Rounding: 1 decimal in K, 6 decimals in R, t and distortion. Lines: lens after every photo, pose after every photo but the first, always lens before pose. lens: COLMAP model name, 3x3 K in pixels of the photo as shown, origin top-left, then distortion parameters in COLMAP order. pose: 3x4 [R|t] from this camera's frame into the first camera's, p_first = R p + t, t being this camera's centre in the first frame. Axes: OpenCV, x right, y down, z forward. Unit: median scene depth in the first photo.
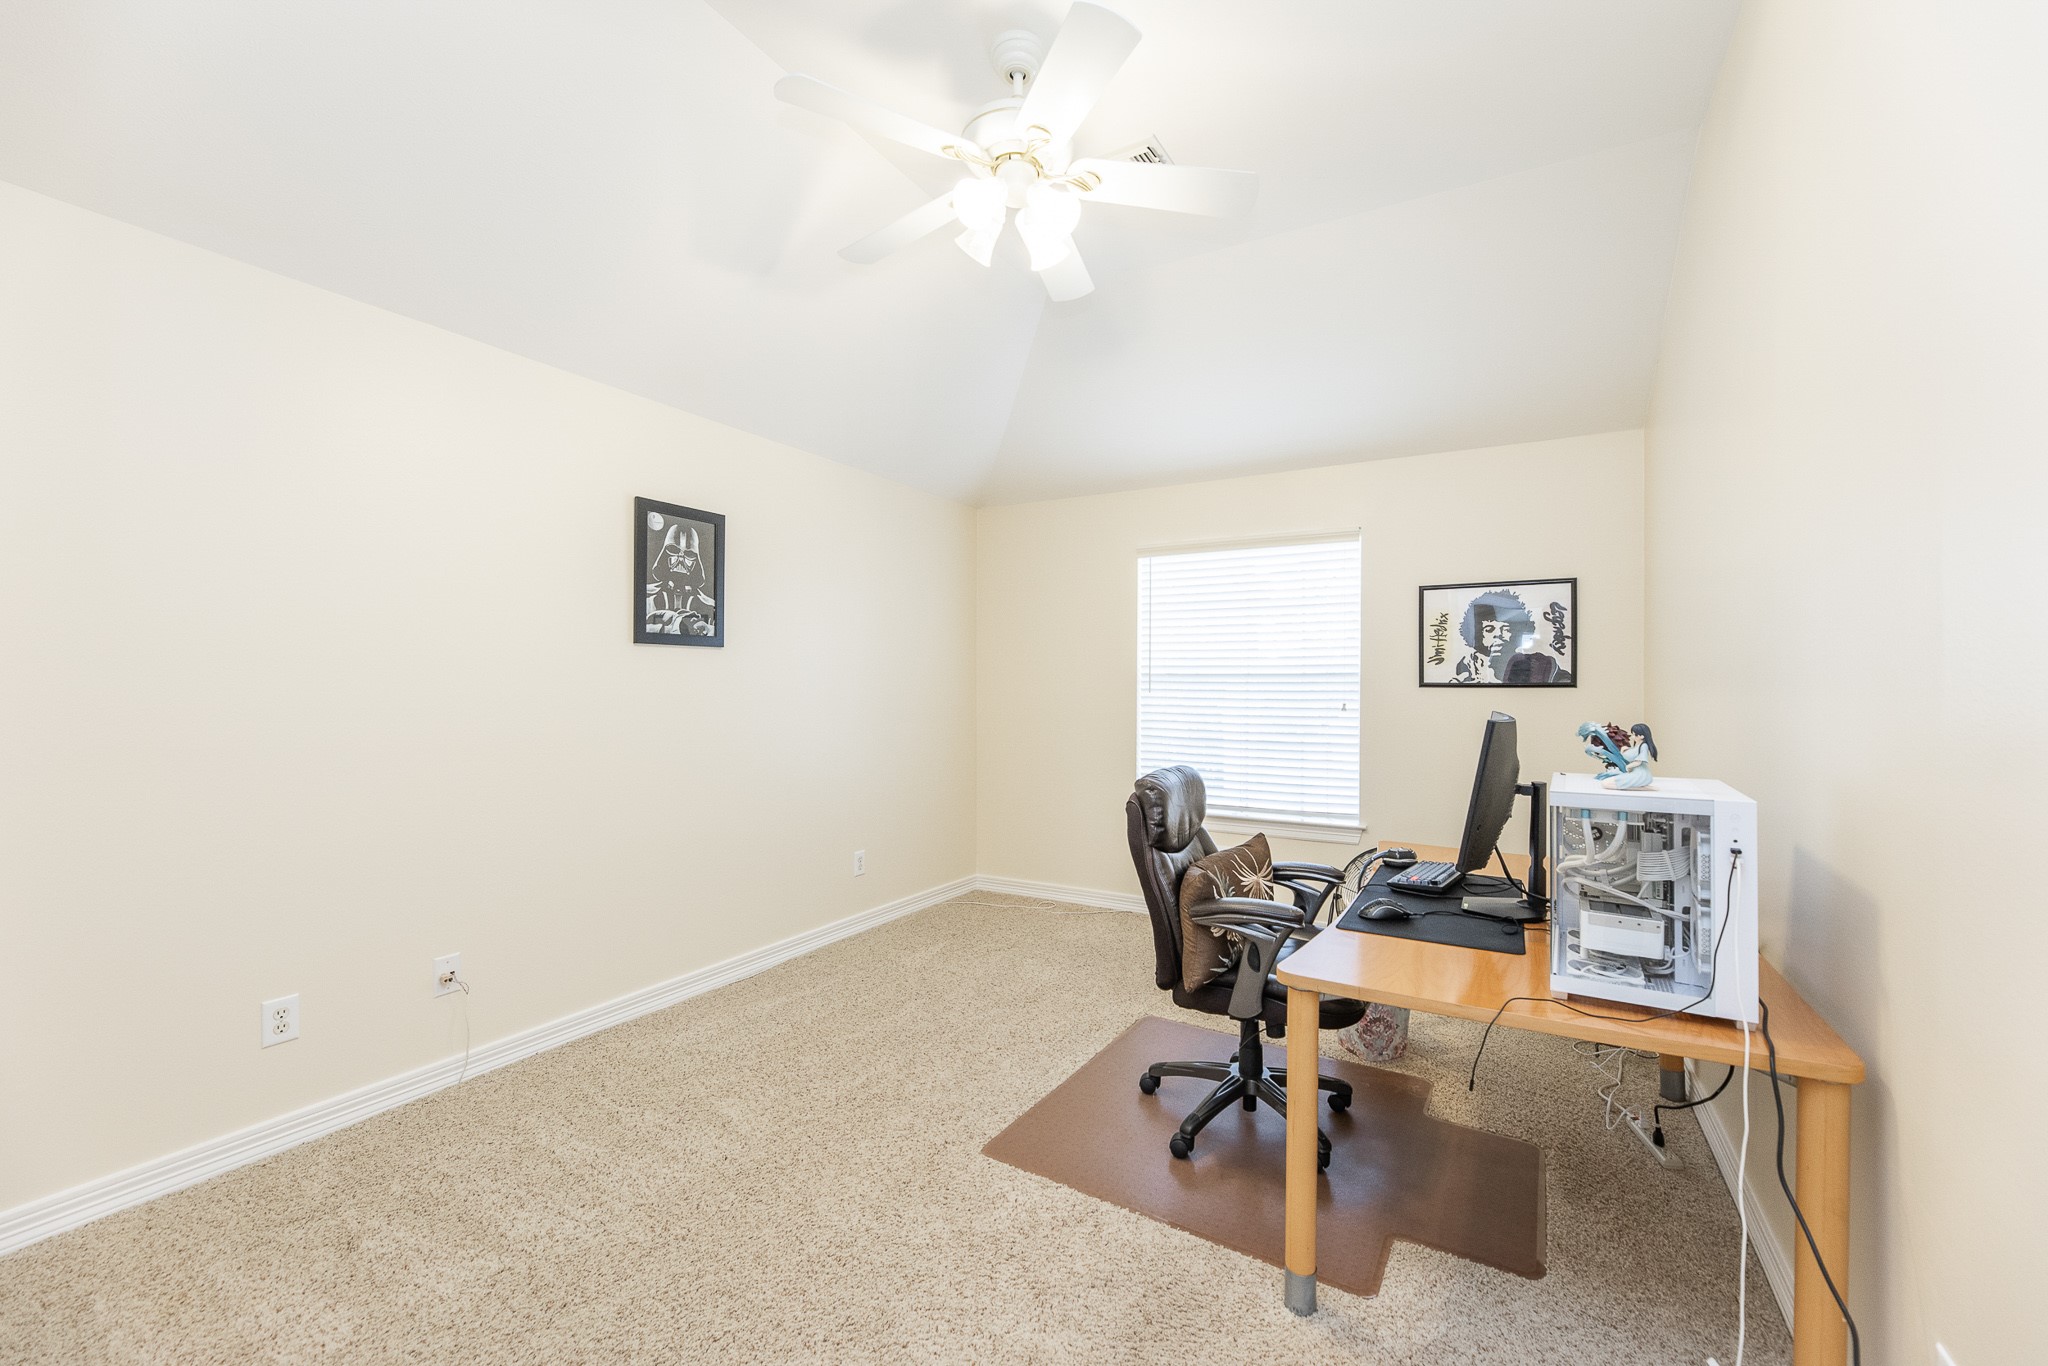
lens RADIAL K [[821.5, 0, 1037.6], [0, 821.5, 685.6], [0, 0, 1]] dist [-0.002838, -0.000190]
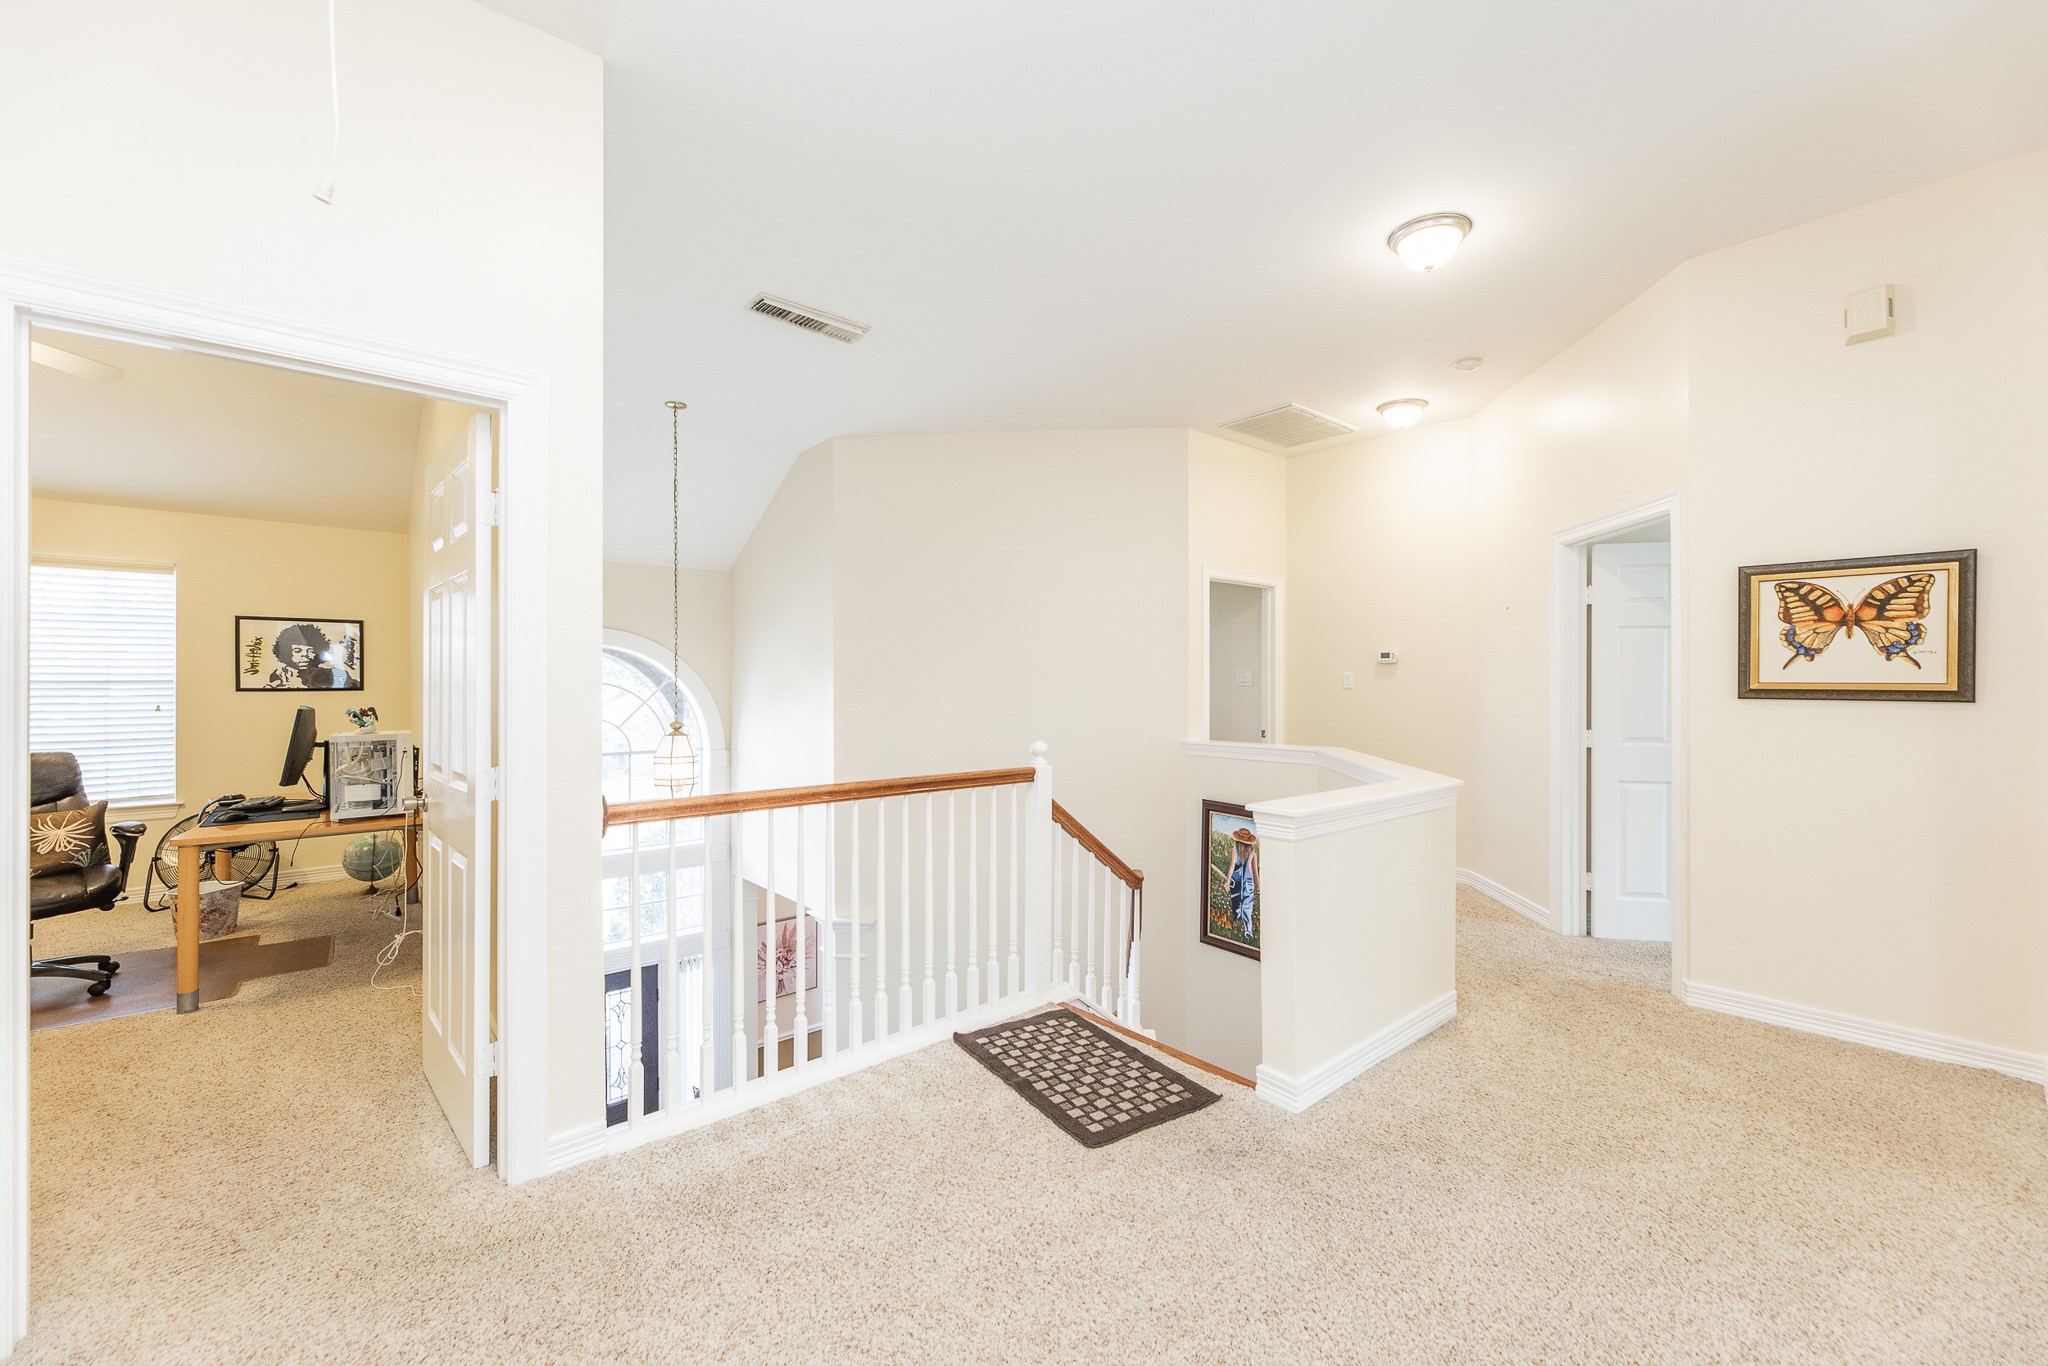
lens RADIAL K [[821.5, 0, 1037.6], [0, 821.5, 685.6], [0, 0, 1]] dist [-0.002838, -0.000190]
pose [[0.325656, -0.004329, 0.945478, -0.400547], [0.004134, 0.999986, 0.003155, -0.006842], [-0.945479, 0.002881, 0.325669, -0.721513]]
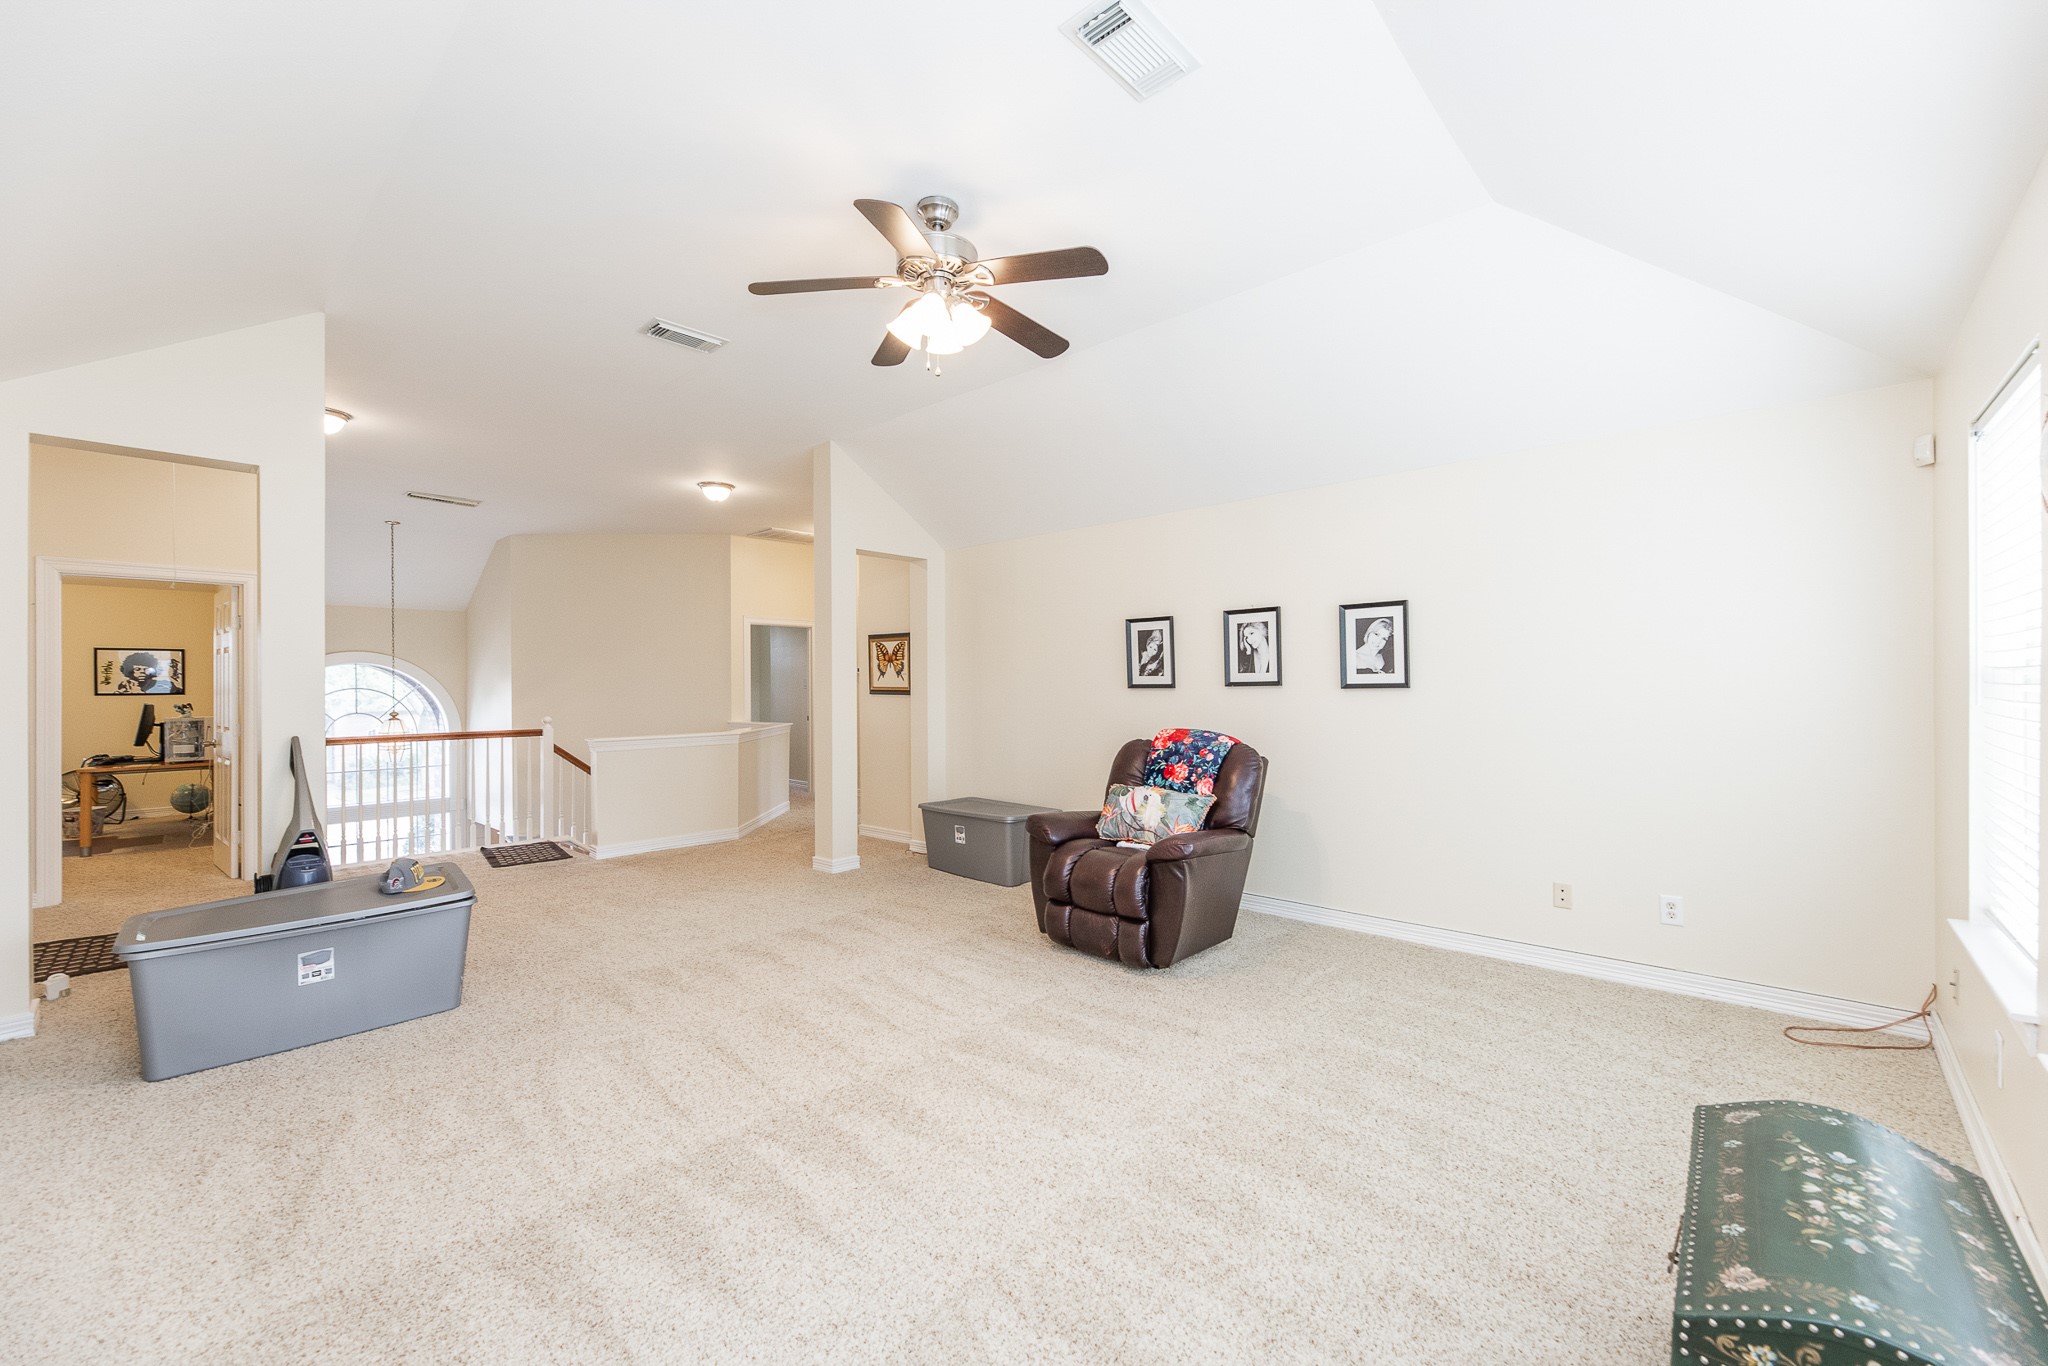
lens RADIAL K [[832.5, 0, 1075.1], [0, 832.5, 682.5], [0, 0, 1]] dist [-0.008049, -0.000552]
pose [[0.195106, -0.003456, 0.980776, -1.212671], [0.009258, 0.999956, 0.001682, -0.013050], [-0.980738, 0.008752, 0.195129, -2.047986]]
